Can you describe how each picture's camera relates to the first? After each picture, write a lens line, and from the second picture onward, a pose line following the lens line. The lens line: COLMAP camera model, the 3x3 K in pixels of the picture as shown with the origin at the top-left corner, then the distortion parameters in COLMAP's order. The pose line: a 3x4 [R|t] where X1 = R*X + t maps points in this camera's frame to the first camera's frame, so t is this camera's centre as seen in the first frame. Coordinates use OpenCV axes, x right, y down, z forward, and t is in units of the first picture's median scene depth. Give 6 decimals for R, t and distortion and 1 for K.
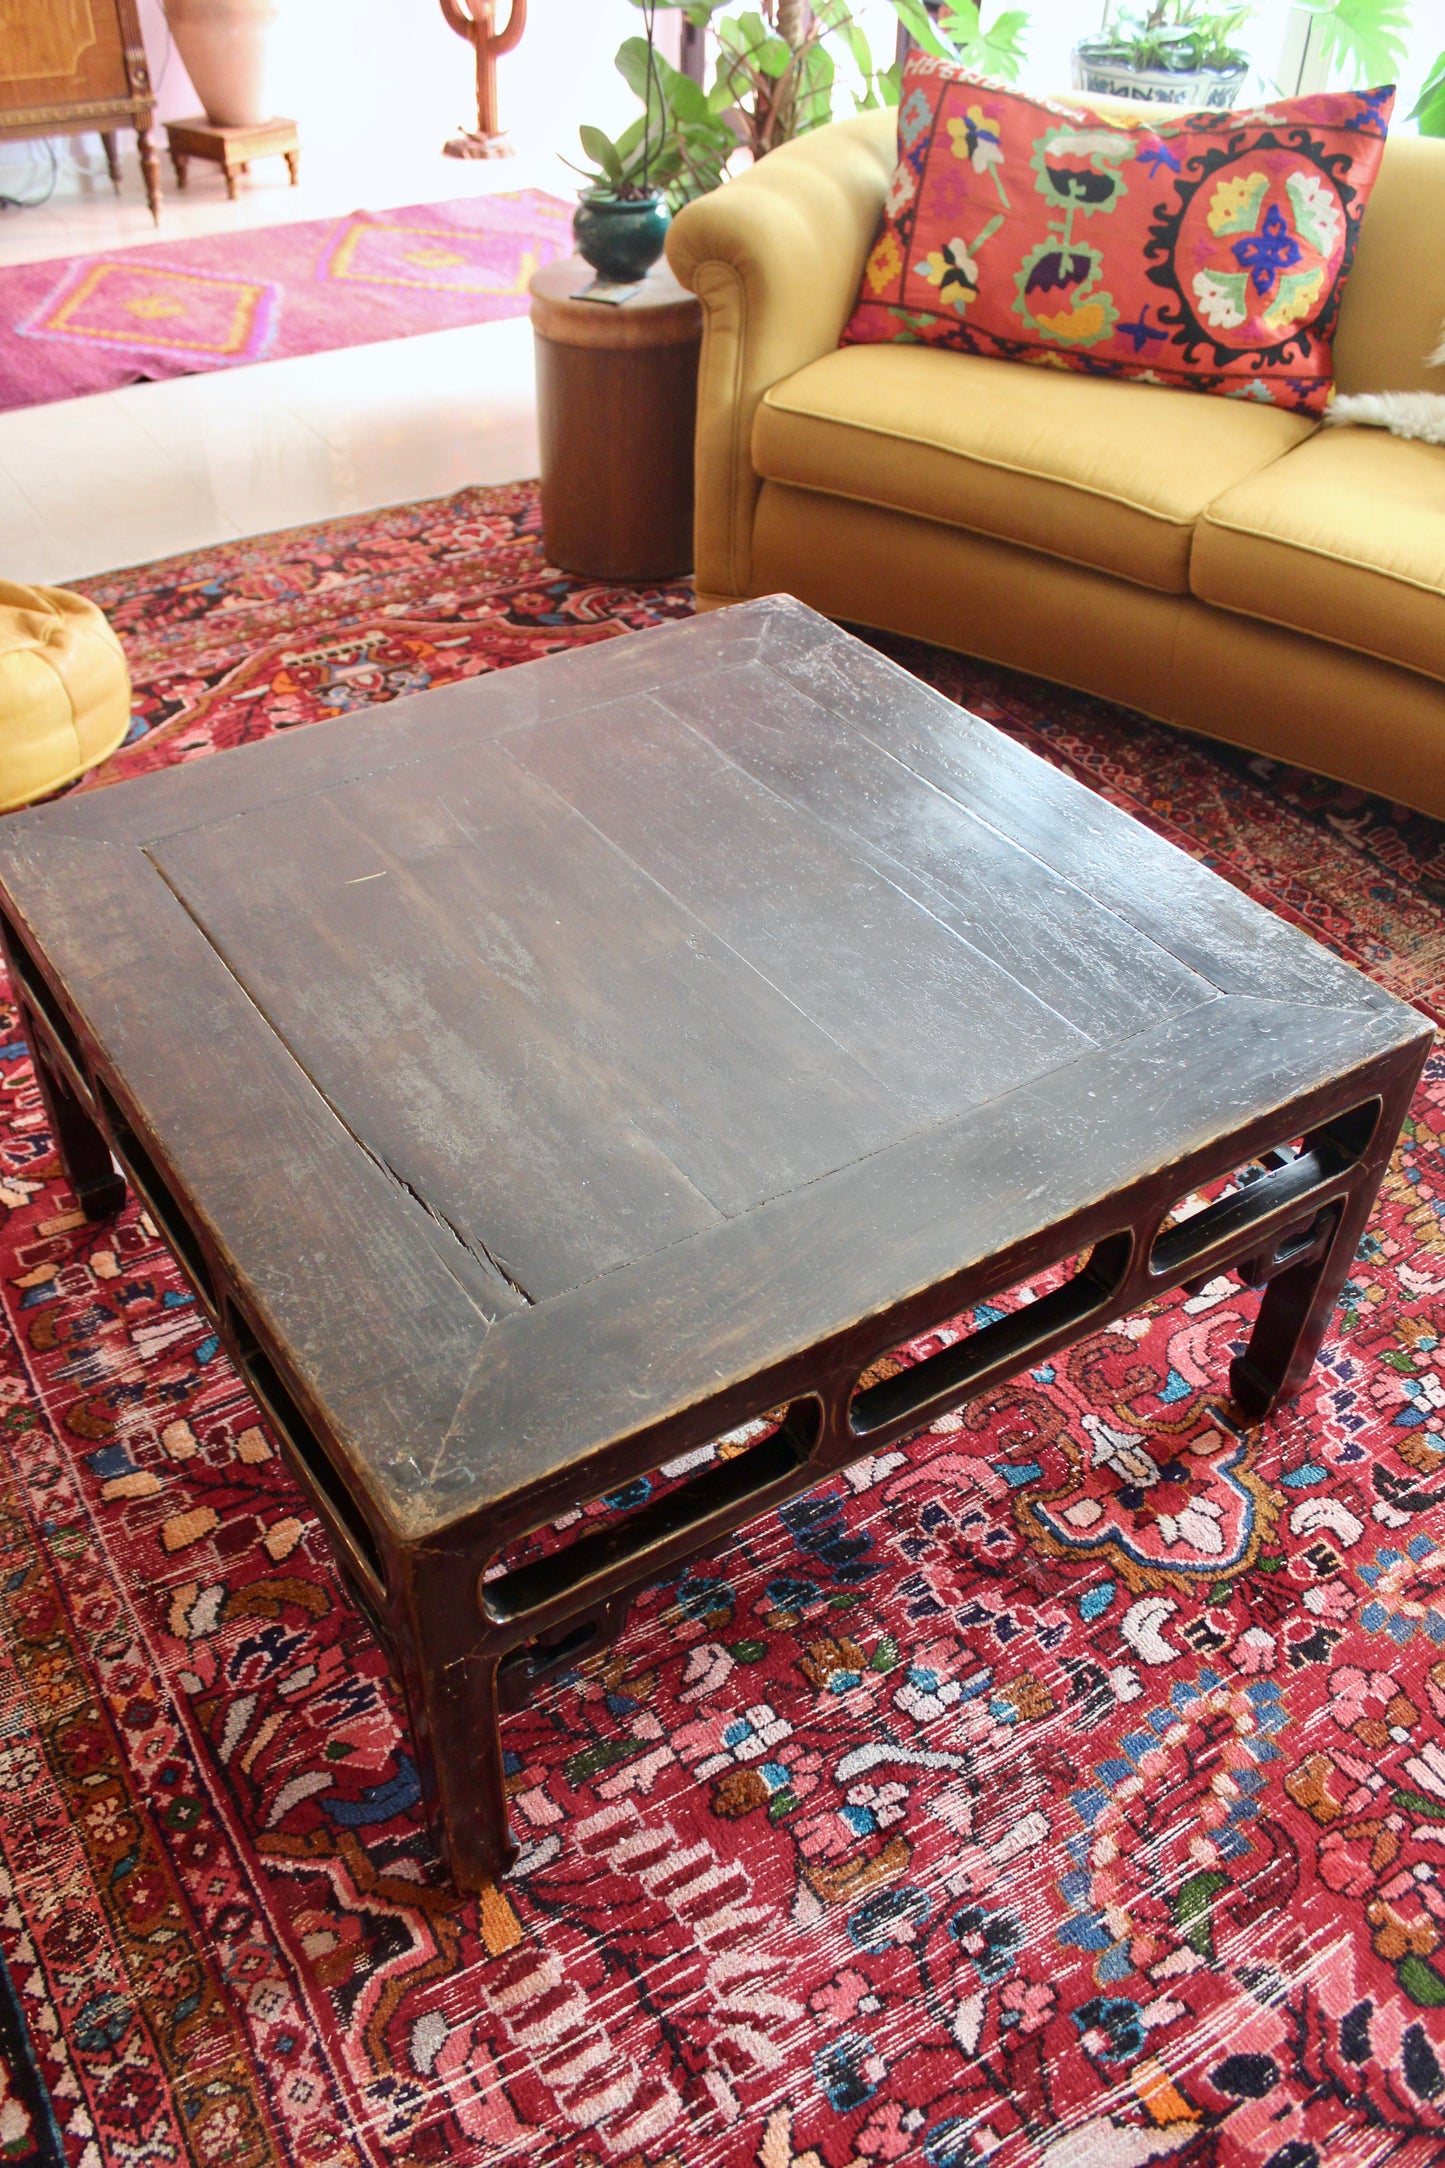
lens RADIAL K [[1759.2, 0, 697.0], [0, 1759.2, 1108.6], [0, 0, 1]] dist [-0.146807, 0.110303]
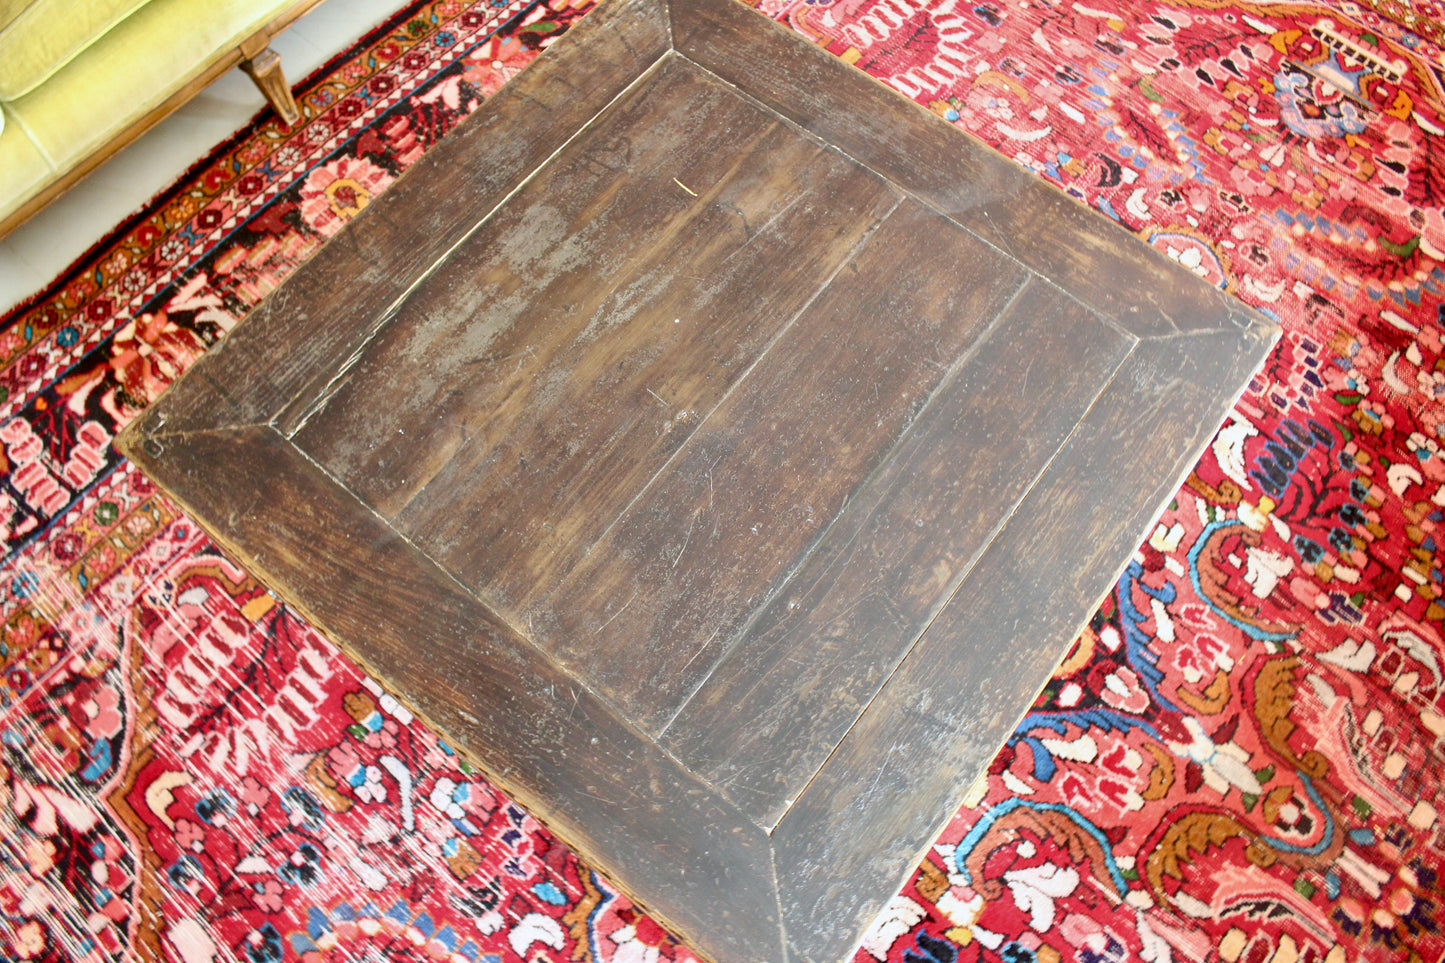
lens RADIAL K [[1172.6, 0, 722.2], [0, 1172.6, 505.4], [0, 0, 1]] dist [-0.146807, 0.110303]
pose [[0.320125, 0.867738, -0.380199, 0.393879], [-0.633593, 0.494460, 0.595038, -0.595301], [0.704330, 0.050405, 0.708081, 0.430153]]
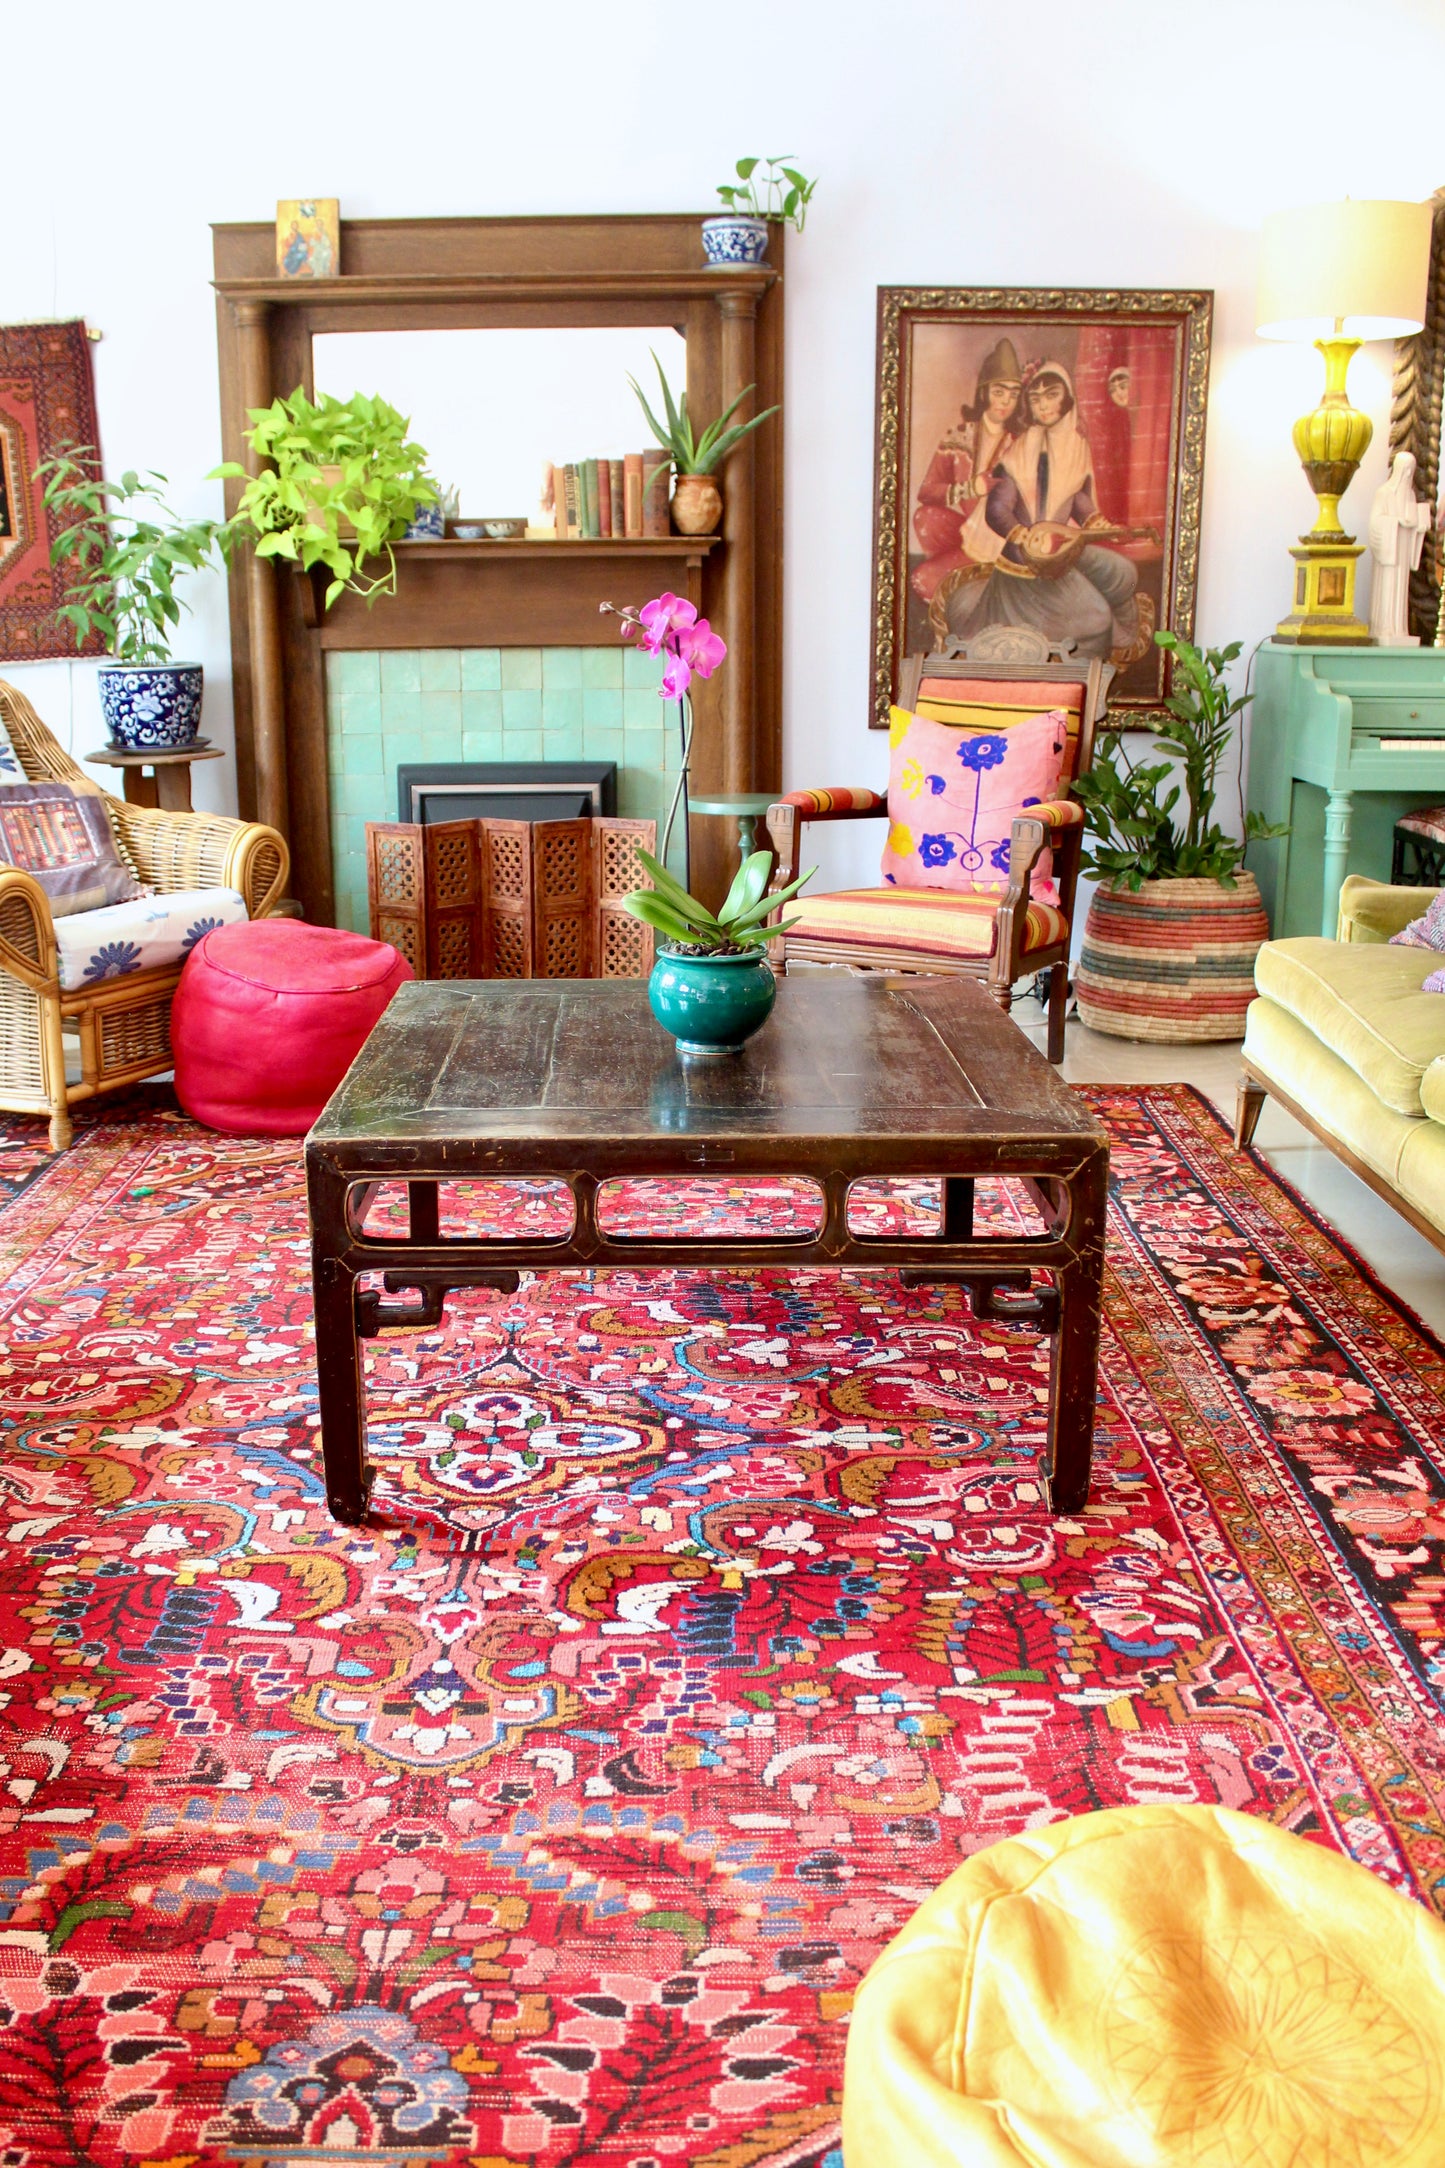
lens RADIAL K [[1910.9, 0, 671.0], [0, 1910.9, 1159.8], [0, 0, 1]] dist [-0.150246, 0.115096]
pose [[-0.853569, -0.157628, 0.496563, -0.931660], [0.339057, 0.555586, 0.759187, -1.458830], [-0.395552, 0.816381, -0.420786, 1.917109]]
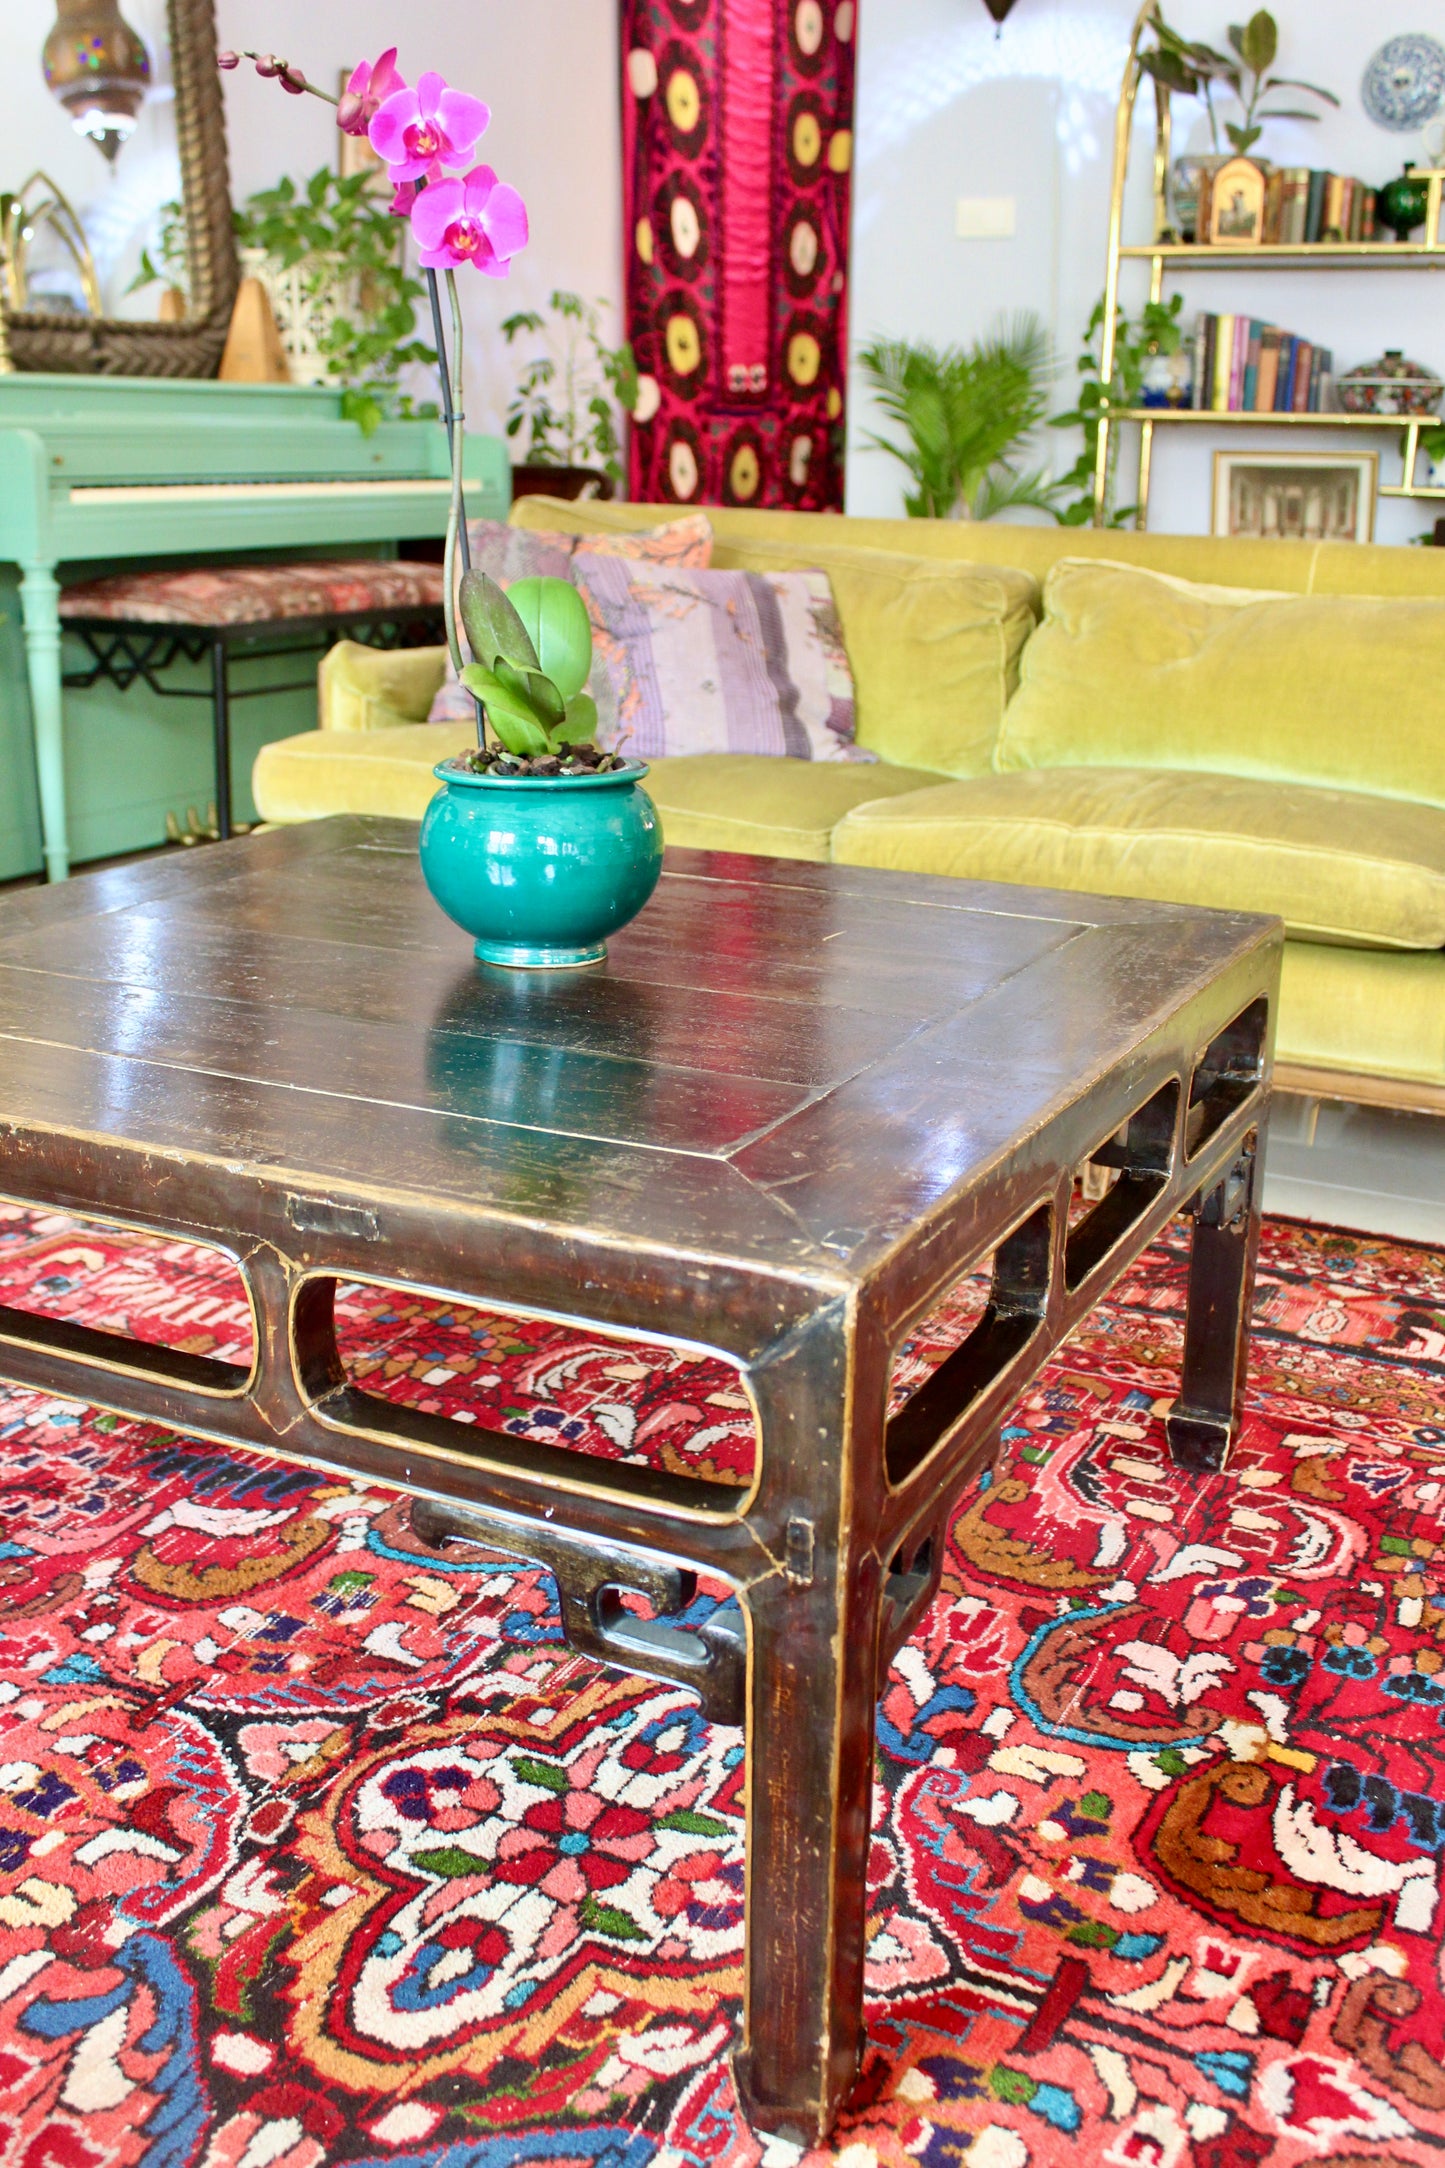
lens RADIAL K [[2136.9, 0, 713.6], [0, 2136.9, 1097.2], [0, 0, 1]] dist [-0.070932, 0.000000]
pose [[-0.850115, 0.123226, -0.511976, 0.447362], [-0.369729, 0.552627, 0.746930, -0.917800], [0.374973, 0.824268, -0.424237, 1.594171]]
